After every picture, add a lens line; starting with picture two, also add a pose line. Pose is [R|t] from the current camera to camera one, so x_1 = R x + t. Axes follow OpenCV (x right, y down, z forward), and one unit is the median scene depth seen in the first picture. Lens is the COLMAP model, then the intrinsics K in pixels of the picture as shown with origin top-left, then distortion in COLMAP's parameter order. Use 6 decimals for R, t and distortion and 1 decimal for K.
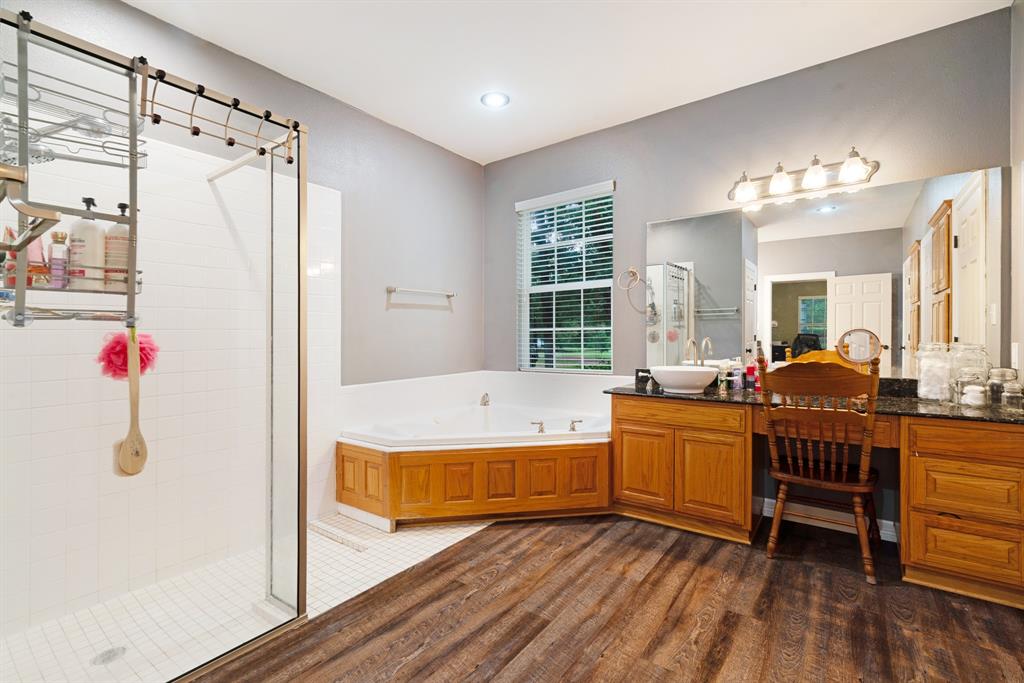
lens RADIAL K [[460.9, 0, 508.6], [0, 460.9, 337.7], [0, 0, 1]] dist [-0.001101, 0.002277]
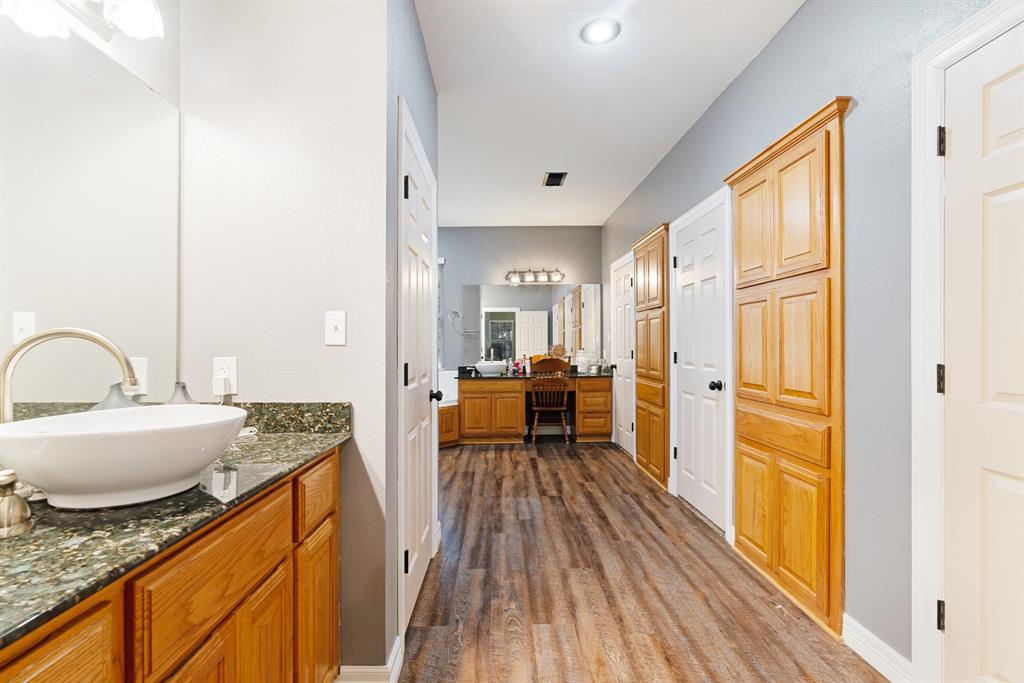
lens RADIAL K [[460.9, 0, 512.6], [0, 460.9, 344.6], [0, 0, 1]] dist [-0.001101, 0.002277]
pose [[0.783961, 0.001793, 0.620807, -0.914053], [0.003903, 0.999962, -0.007817, -0.001588], [-0.620798, 0.008551, 0.783924, -0.718067]]
